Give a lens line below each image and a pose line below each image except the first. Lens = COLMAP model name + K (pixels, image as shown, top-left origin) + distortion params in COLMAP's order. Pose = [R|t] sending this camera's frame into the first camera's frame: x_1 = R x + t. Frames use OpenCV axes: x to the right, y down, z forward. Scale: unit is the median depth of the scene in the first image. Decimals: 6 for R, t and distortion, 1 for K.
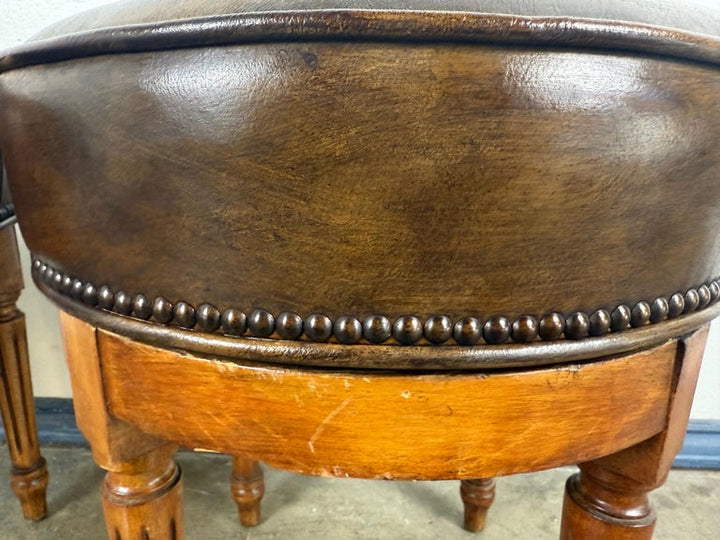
lens RADIAL K [[524.8, 0, 323.7], [0, 524.8, 258.7], [0, 0, 1]] dist [0.032766, -0.044067]
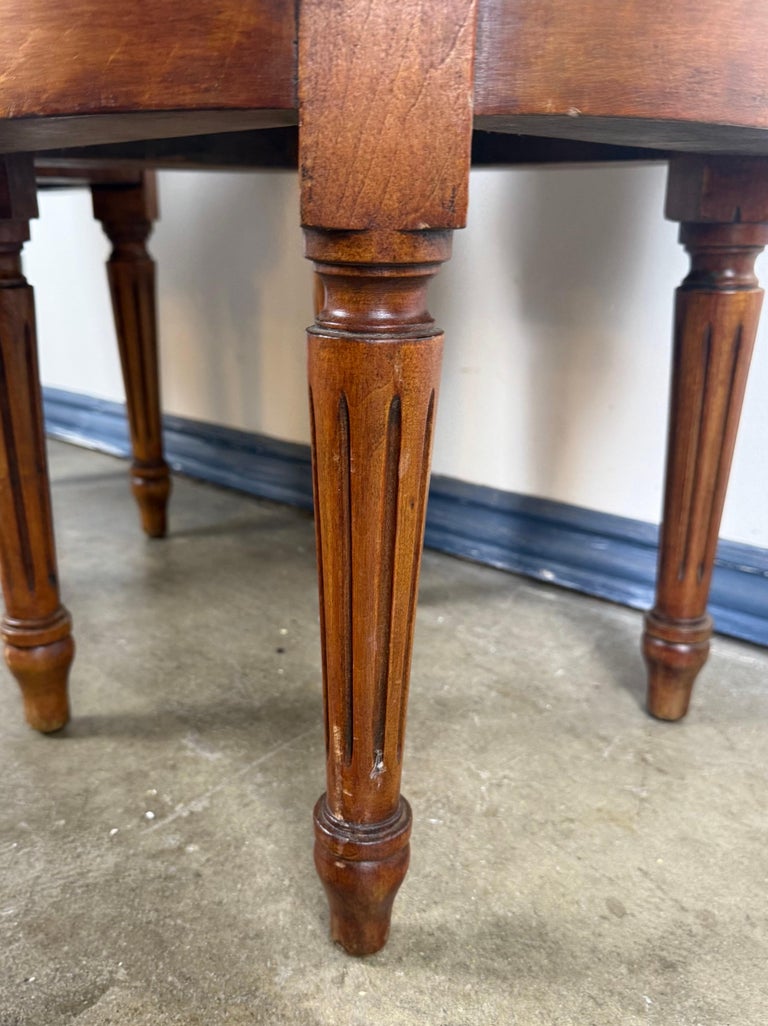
lens RADIAL K [[915.5, 0, 338.8], [0, 915.5, 571.6], [0, 0, 1]] dist [0.037521, -0.056085]
pose [[0.759029, 0.234045, -0.607534, 1.710744], [-0.155718, 0.971329, 0.179645, 0.760874], [0.632161, -0.041752, 0.773712, 0.231133]]
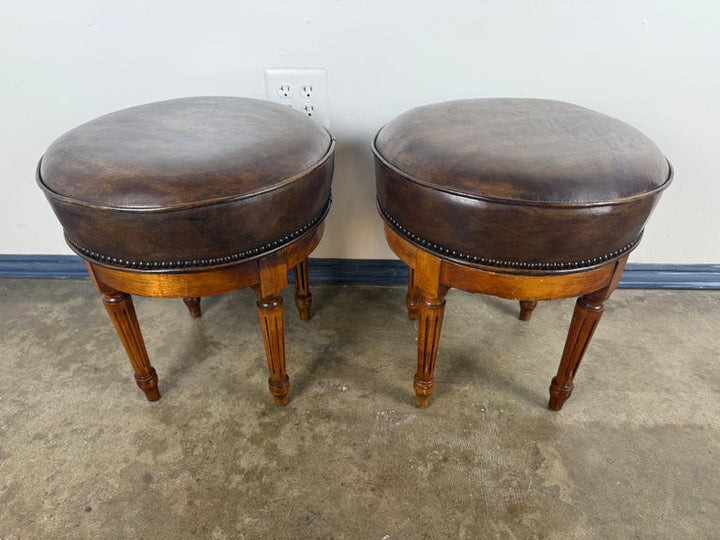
lens RADIAL K [[524.8, 0, 356.8], [0, 524.8, 272.7], [0, 0, 1]] dist [0.032766, -0.044067]
pose [[0.999270, -0.019359, 0.032928, -1.280872], [0.006629, 0.936862, 0.349636, -1.115941], [-0.037618, -0.349162, 0.936307, -2.466666]]
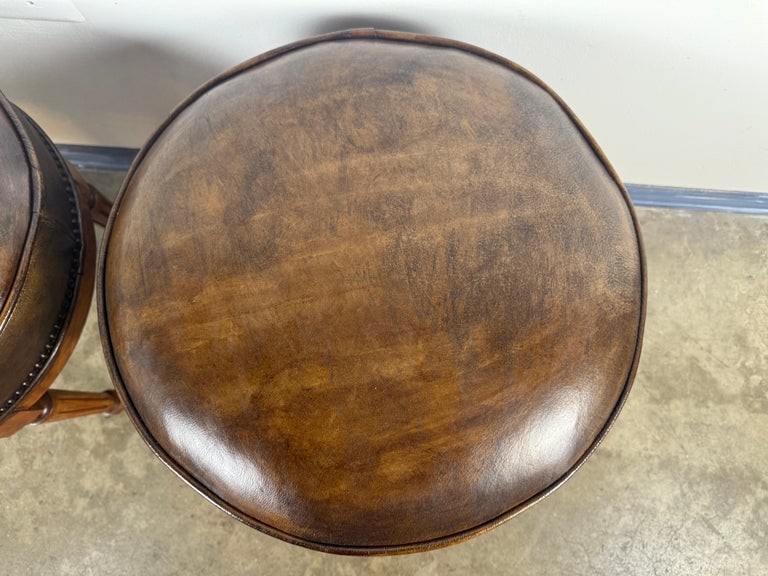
lens RADIAL K [[559.8, 0, 386.5], [0, 559.8, 289.6], [0, 0, 1]] dist [0.032766, -0.044067]
pose [[0.999978, -0.001415, 0.006527, 0.204994], [-0.005364, 0.411967, 0.911183, -2.710479], [-0.003978, -0.911198, 0.411950, 0.807501]]
